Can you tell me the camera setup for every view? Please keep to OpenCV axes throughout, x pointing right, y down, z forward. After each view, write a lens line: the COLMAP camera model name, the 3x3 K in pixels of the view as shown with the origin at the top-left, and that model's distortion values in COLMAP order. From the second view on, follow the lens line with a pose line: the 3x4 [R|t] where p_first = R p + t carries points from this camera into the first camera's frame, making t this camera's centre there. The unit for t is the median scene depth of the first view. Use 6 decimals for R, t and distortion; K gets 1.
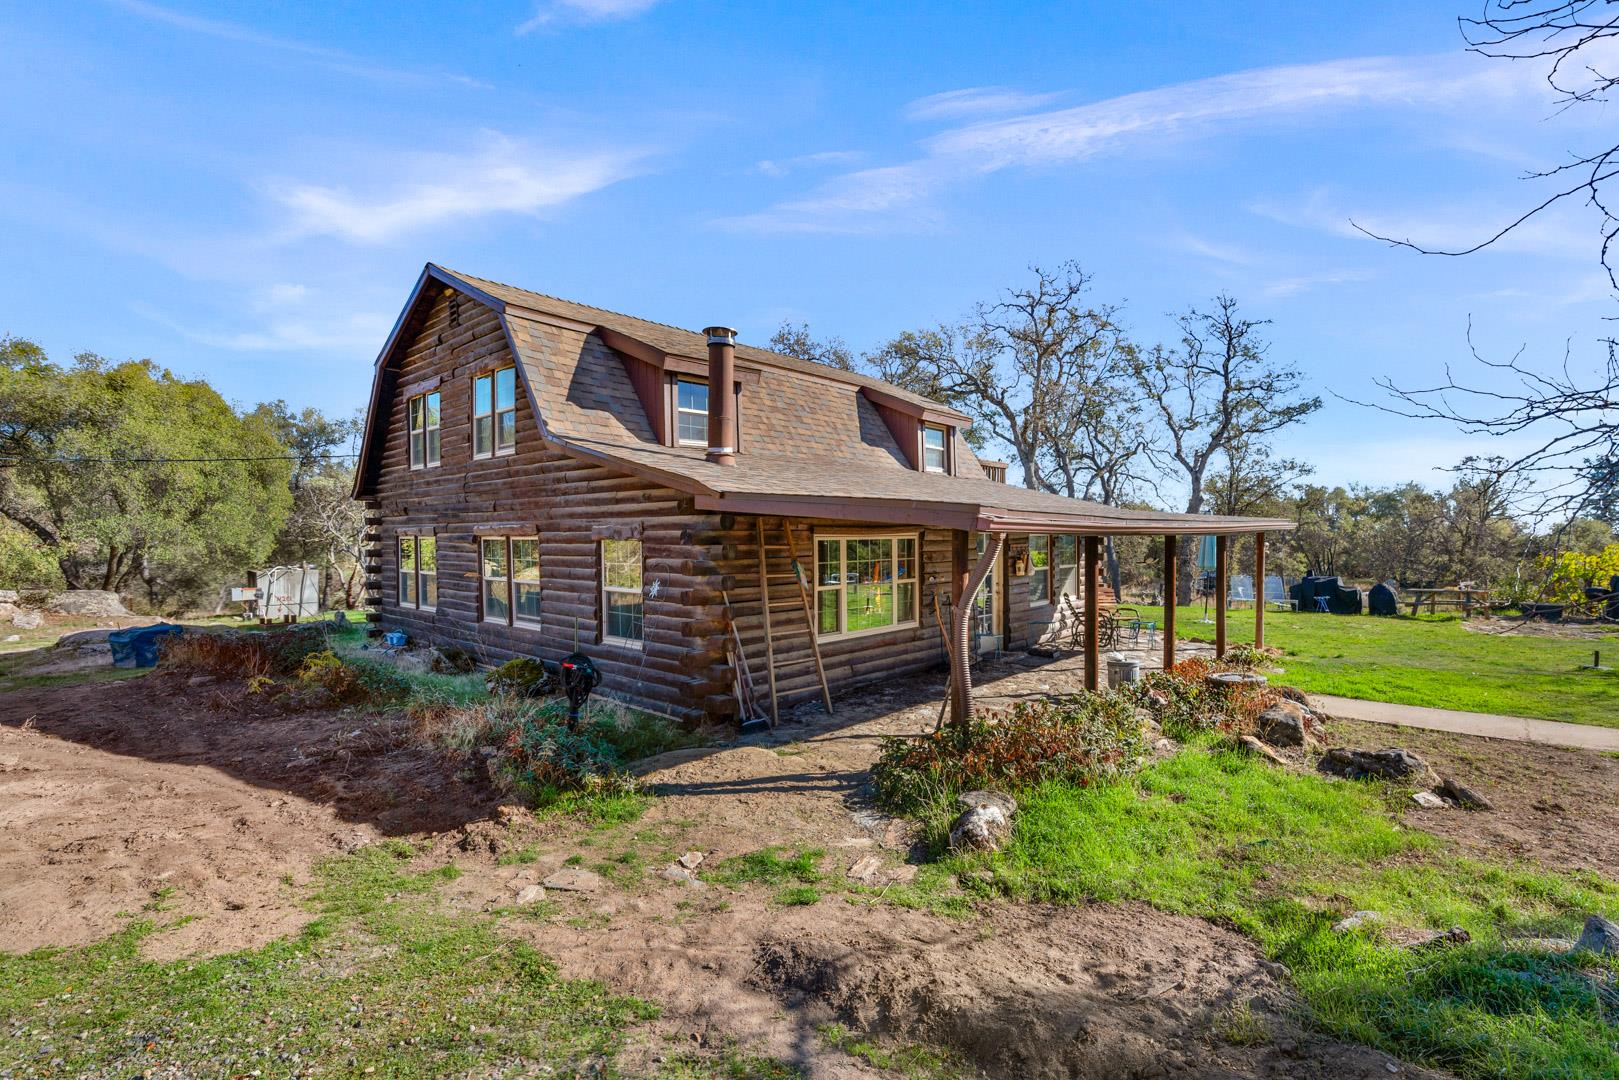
lens RADIAL K [[760.7, 0, 813.5], [0, 760.7, 538.1], [0, 0, 1]] dist [-0.001364, -0.000032]
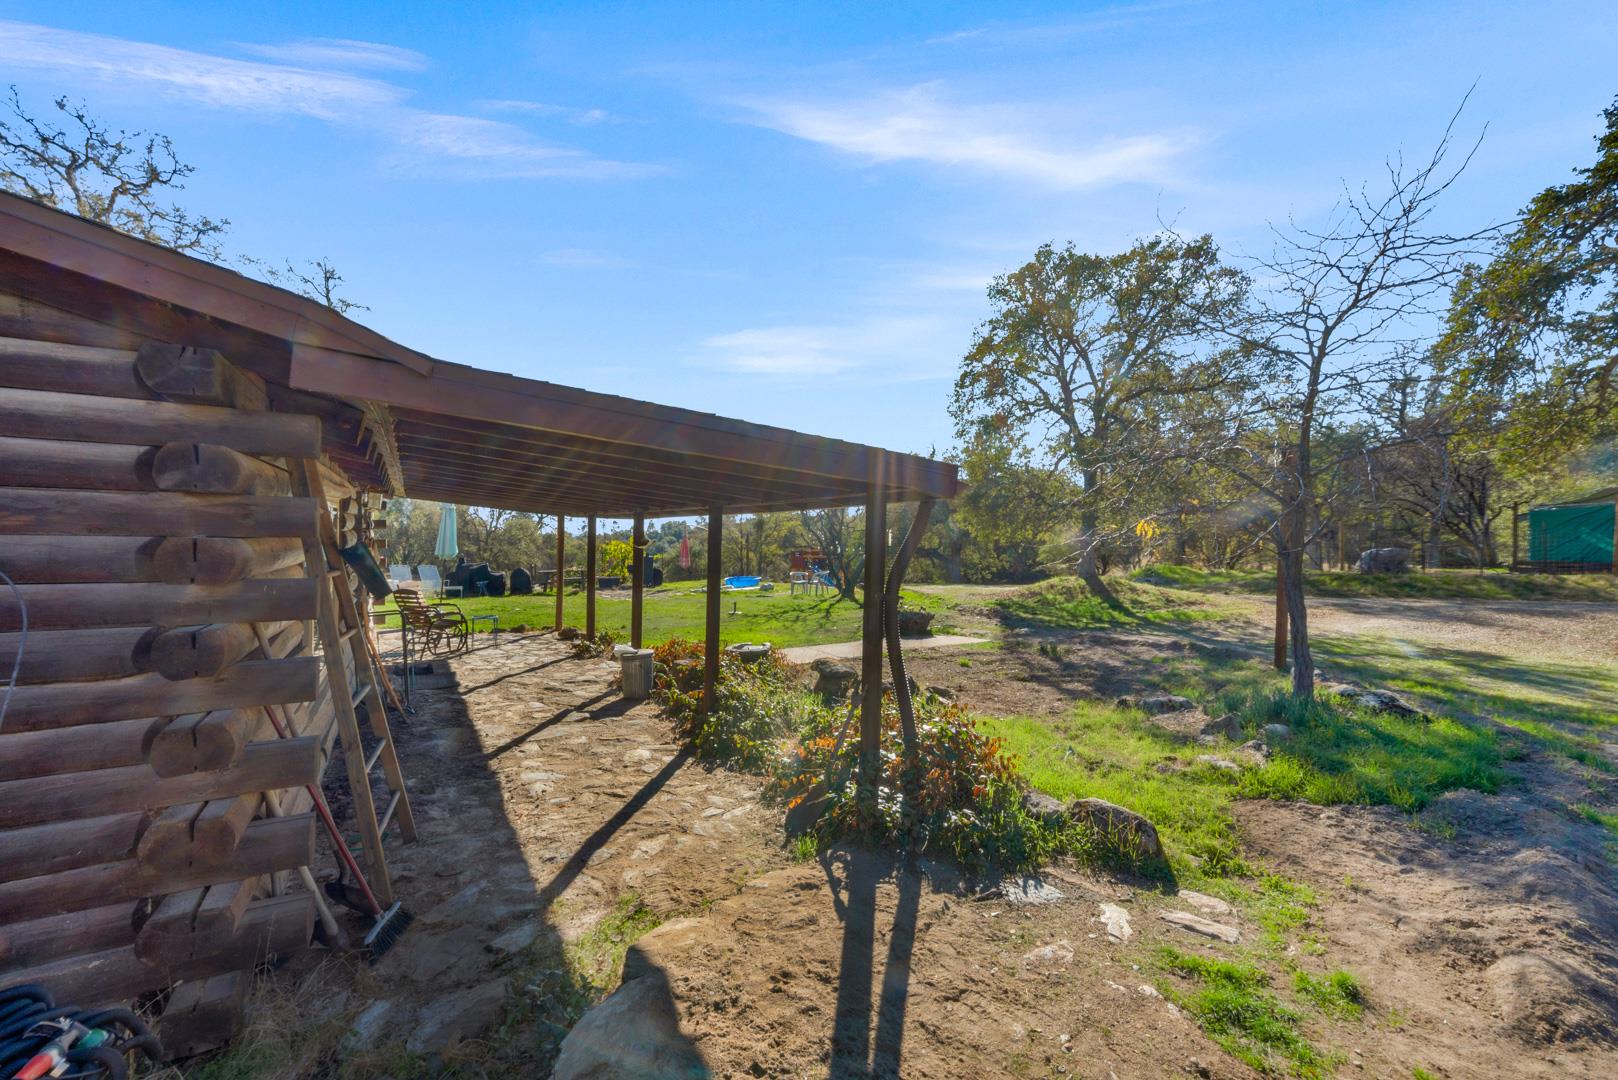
lens RADIAL K [[692.4, 0, 805.3], [0, 692.4, 540.9], [0, 0, 1]] dist [0.003534, 0.000039]
pose [[0.244243, -0.000208, 0.969714, -0.272621], [-0.008887, 0.999957, 0.002453, 0.018287], [-0.969673, -0.009217, 0.244231, 0.468733]]
